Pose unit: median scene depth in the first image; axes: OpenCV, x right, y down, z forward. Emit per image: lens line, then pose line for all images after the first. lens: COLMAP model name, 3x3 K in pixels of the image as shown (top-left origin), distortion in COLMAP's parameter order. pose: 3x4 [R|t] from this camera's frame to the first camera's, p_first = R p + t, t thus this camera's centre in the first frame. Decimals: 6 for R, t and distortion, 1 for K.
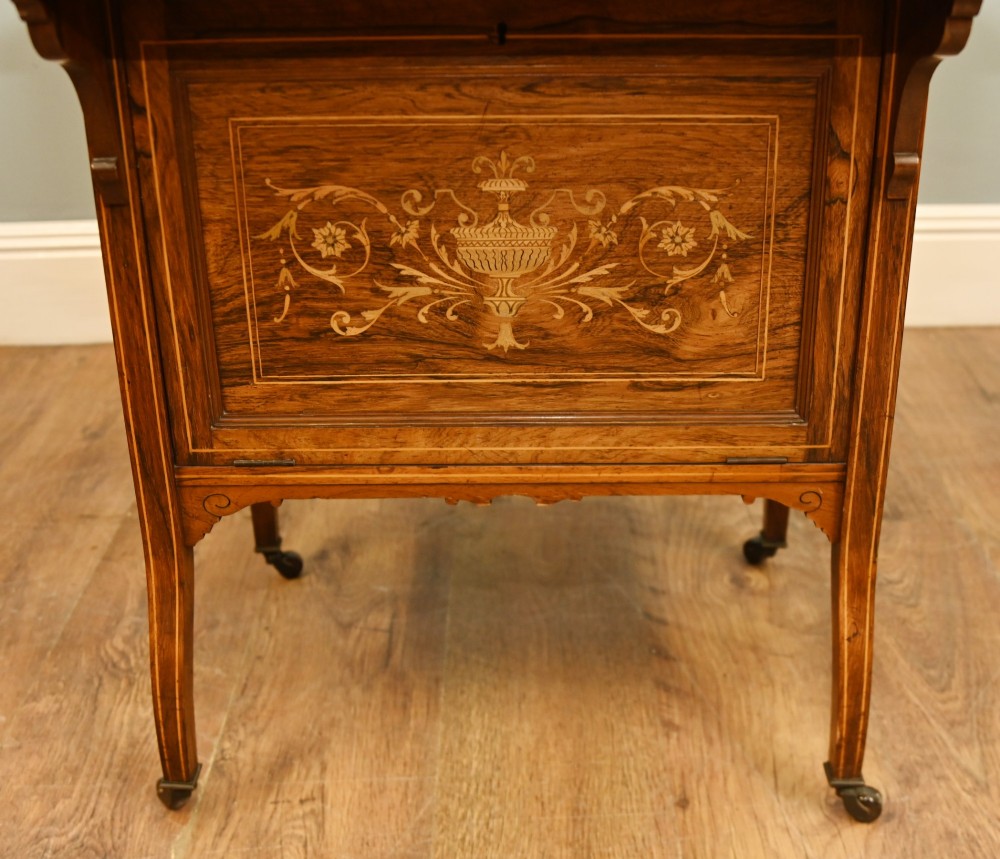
lens RADIAL K [[1298.3, 0, 545.3], [0, 1298.3, 448.0], [0, 0, 1]] dist [-0.094078, 0.000000]
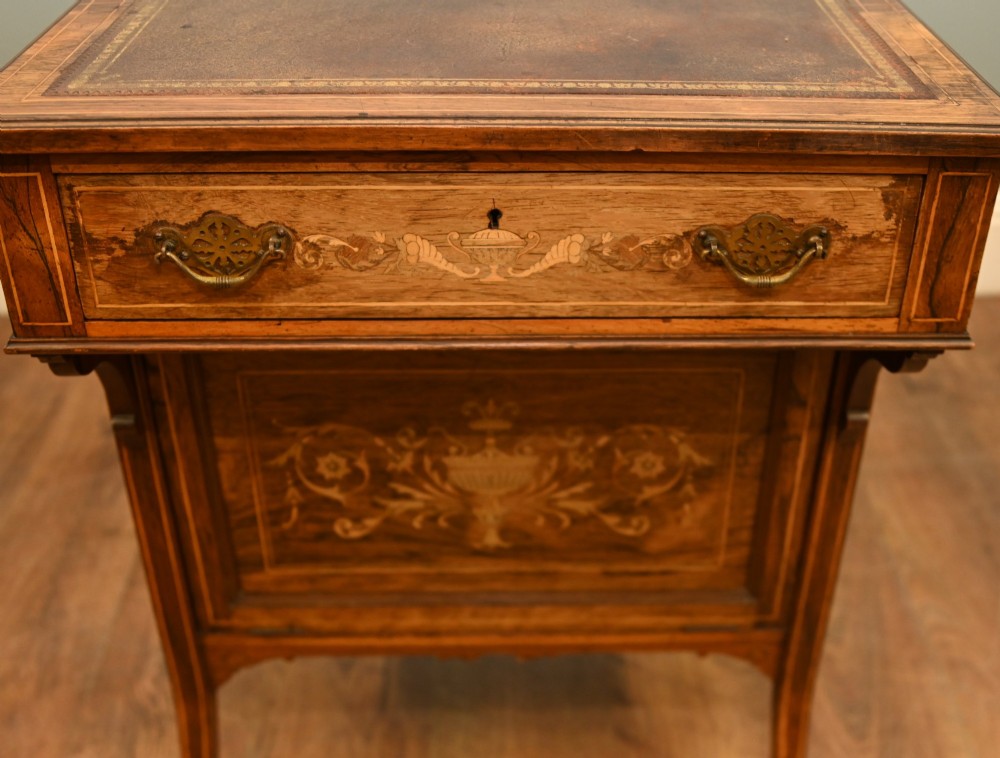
lens RADIAL K [[1157.9, 0, 536.0], [0, 1157.9, 385.4], [0, 0, 1]] dist [-0.099960, 0.000000]
pose [[0.999643, 0.001878, 0.026652, -0.019115], [-0.005528, 0.990483, 0.137524, -0.351355], [-0.026140, -0.137622, 0.990140, 0.031083]]
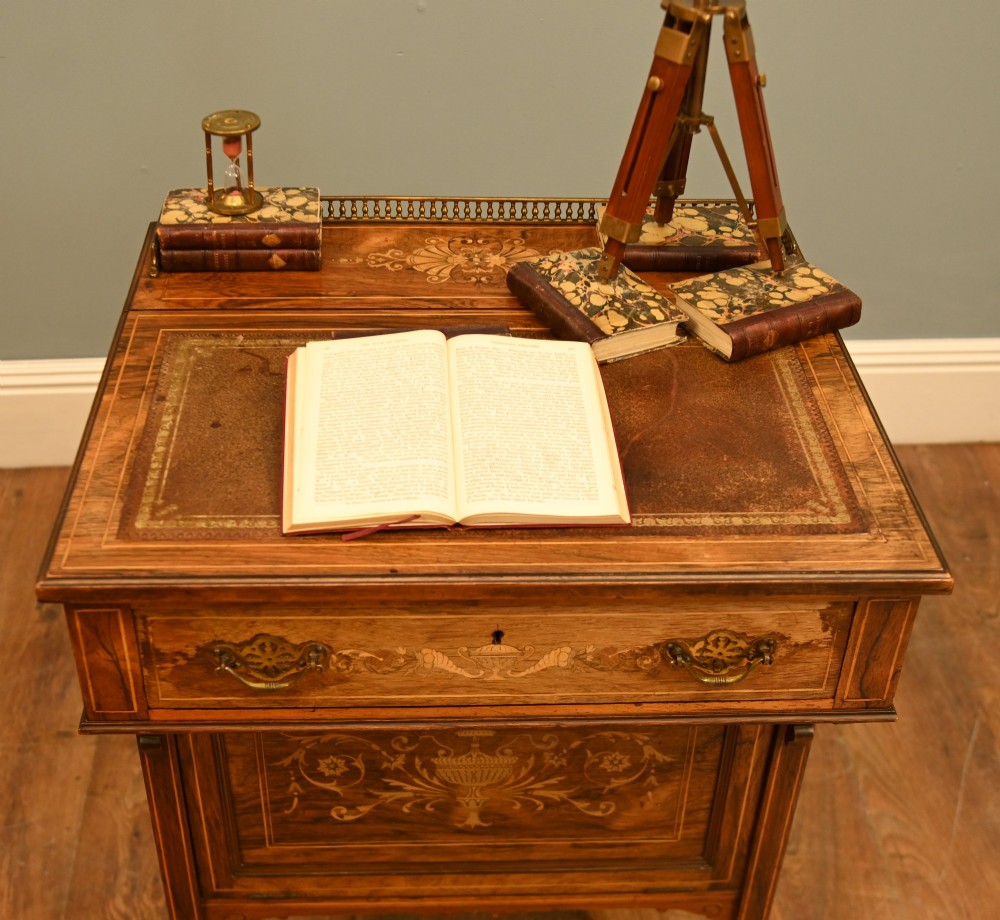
lens RADIAL K [[1388.4, 0, 462.8], [0, 1388.4, 474.8], [0, 0, 1]] dist [-0.099213, 0.000000]
pose [[0.999483, -0.000570, 0.032133, -0.081826], [-0.005647, 0.981177, 0.193029, -0.657605], [-0.031638, -0.193110, 0.980667, -0.221592]]
